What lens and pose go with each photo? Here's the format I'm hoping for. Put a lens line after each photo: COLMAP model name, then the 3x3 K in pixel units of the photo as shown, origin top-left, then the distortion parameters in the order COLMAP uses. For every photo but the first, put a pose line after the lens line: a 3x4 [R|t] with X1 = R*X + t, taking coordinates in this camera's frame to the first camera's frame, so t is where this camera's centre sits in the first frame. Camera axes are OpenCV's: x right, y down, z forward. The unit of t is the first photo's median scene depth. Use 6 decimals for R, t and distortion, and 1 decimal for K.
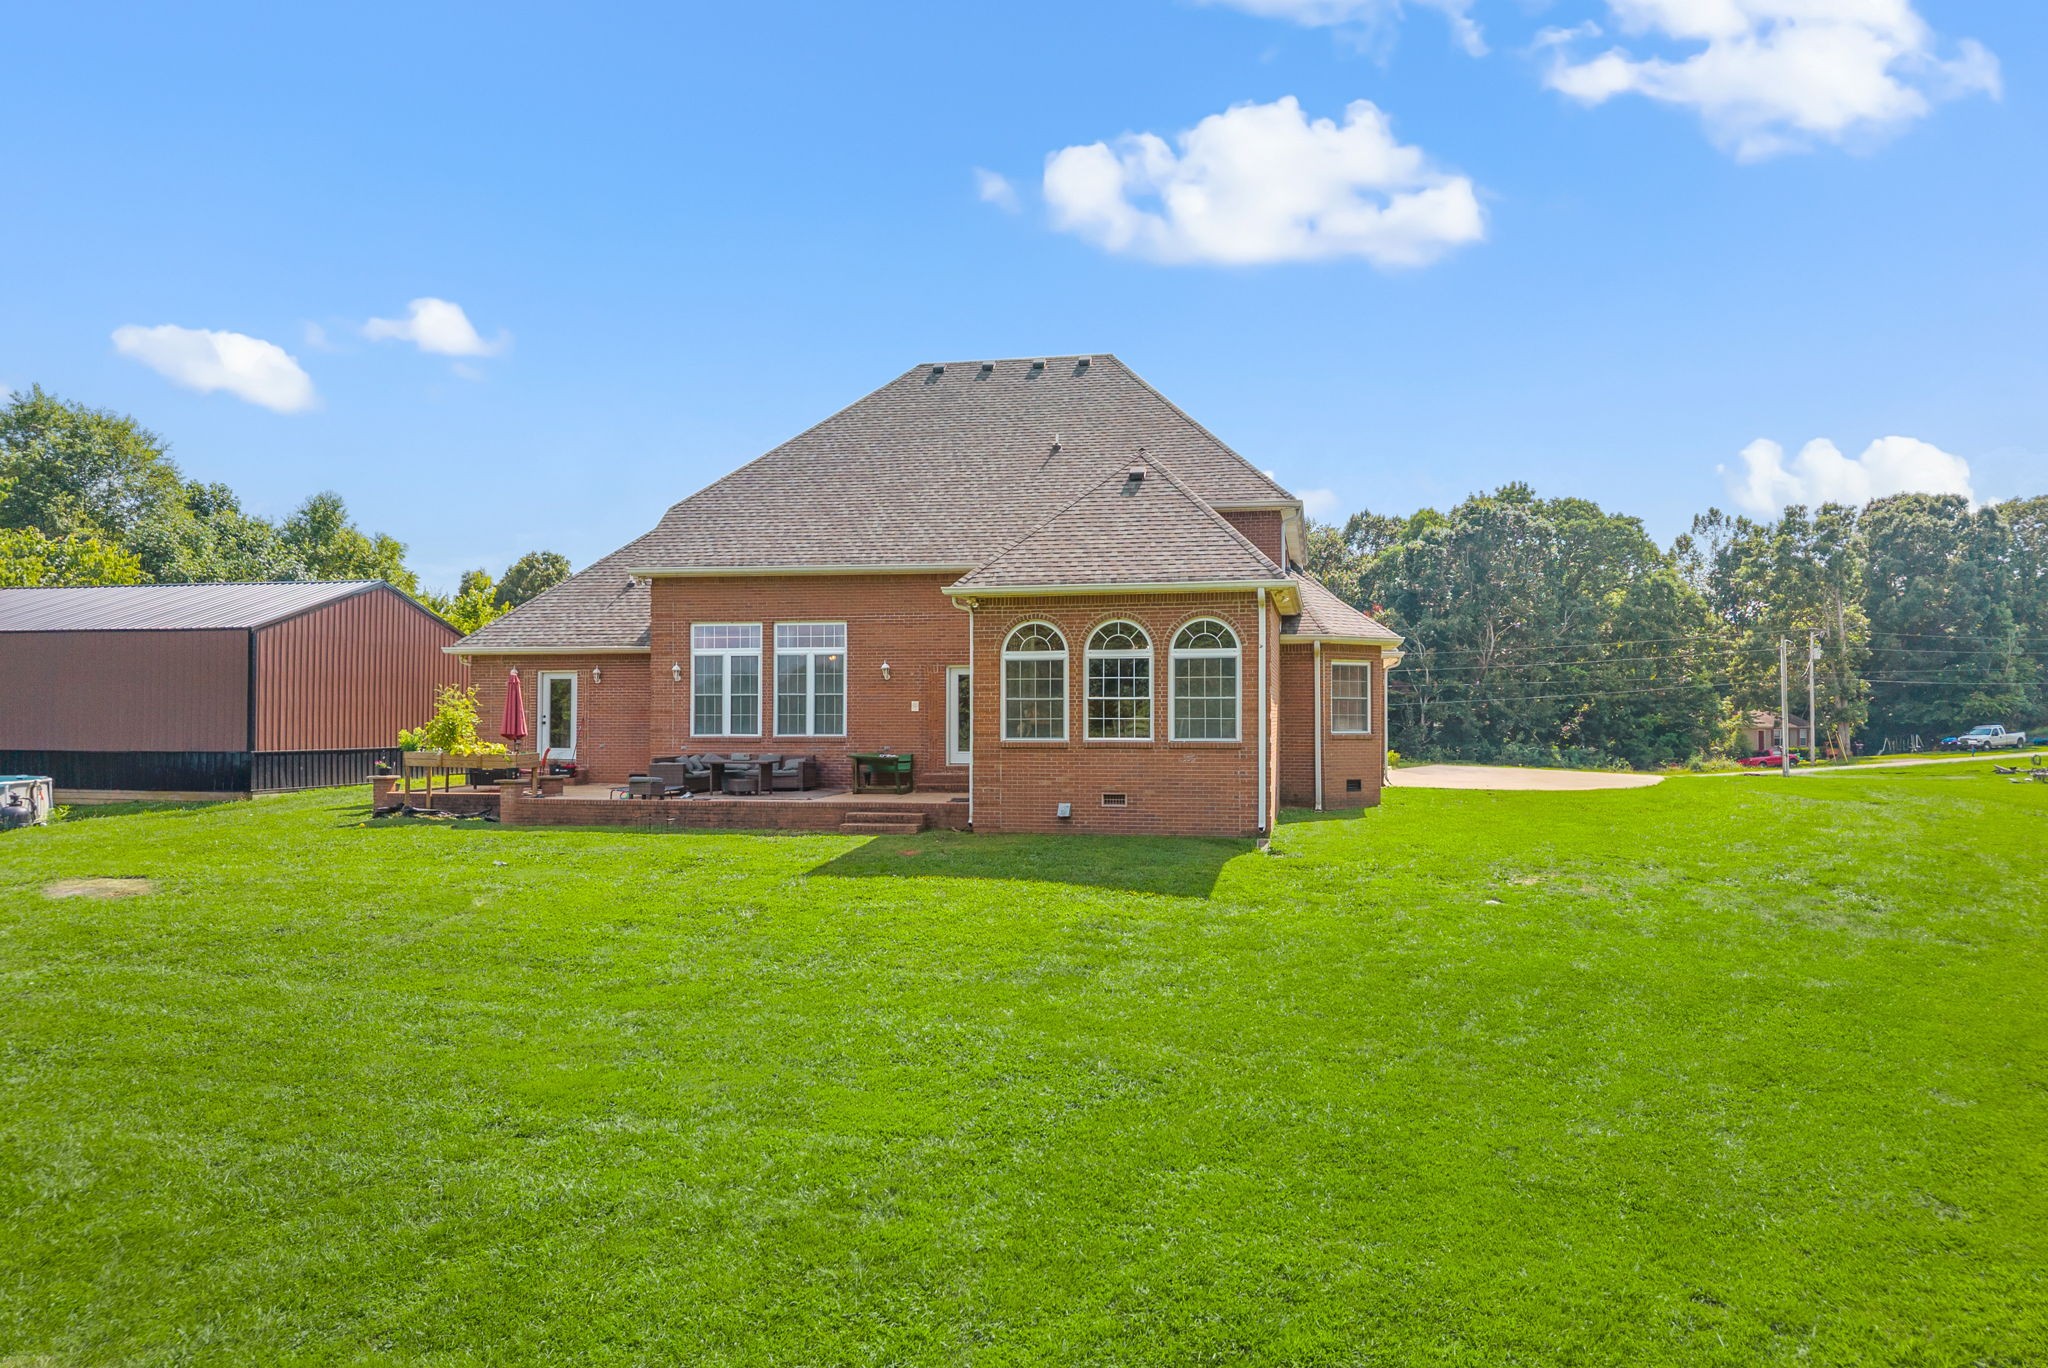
lens RADIAL K [[1207.0, 0, 1029.6], [0, 1207.0, 695.7], [0, 0, 1]] dist [0.024104, -0.002591]
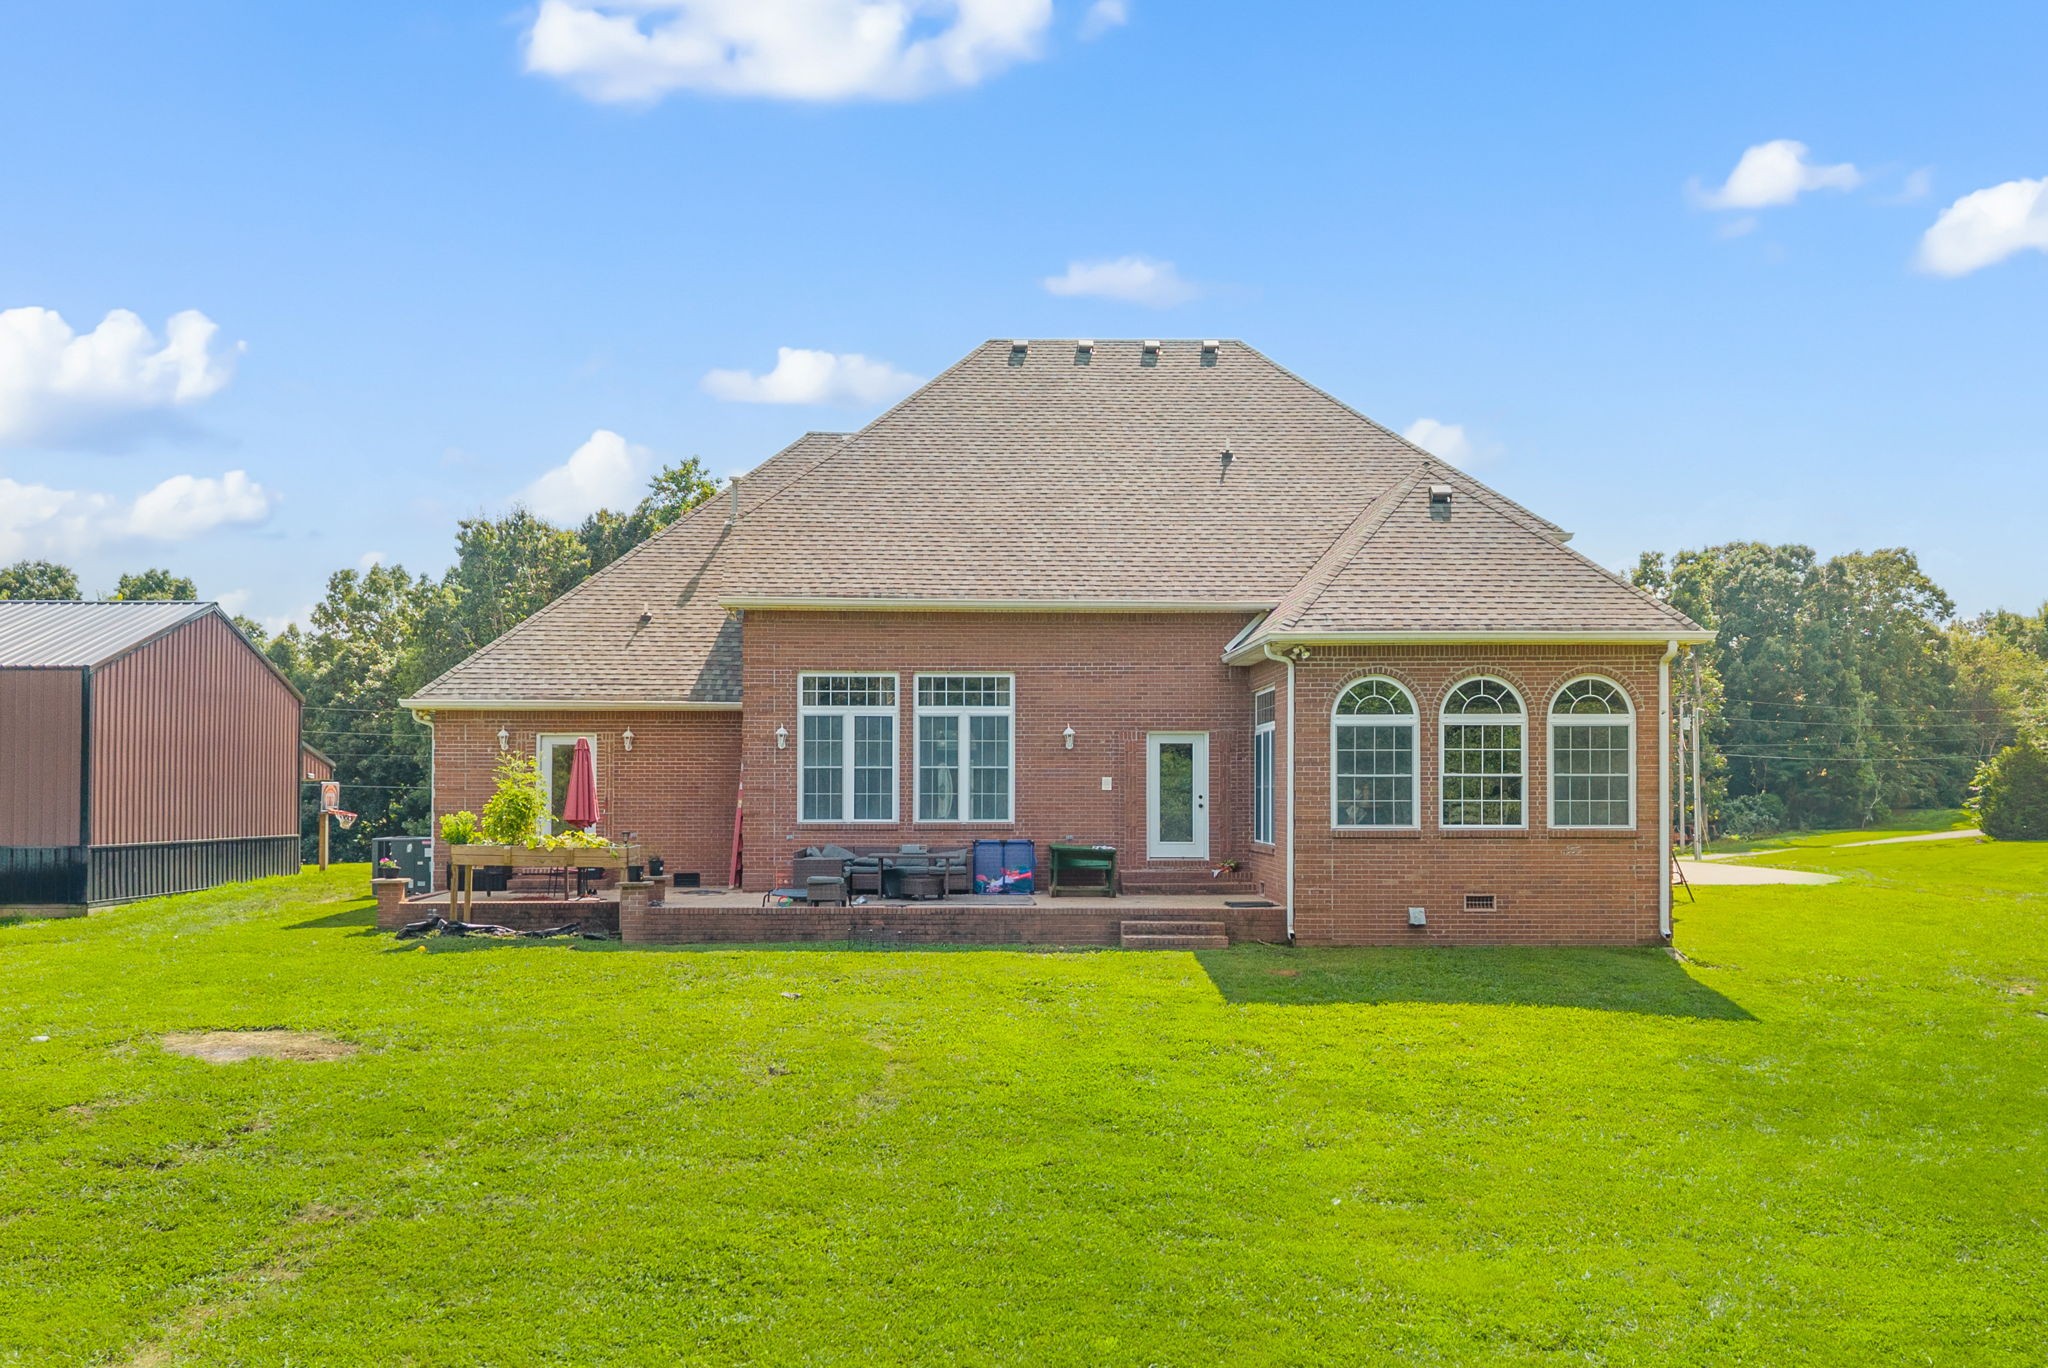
lens RADIAL K [[1530.3, 0, 951.1], [0, 1530.3, 775.3], [0, 0, 1]] dist [0.055902, -0.051689]
pose [[0.984122, 0.004252, 0.177442, -0.368003], [-0.005144, 0.999976, 0.004565, -0.000478], [-0.177419, -0.005405, 0.984121, 0.048876]]
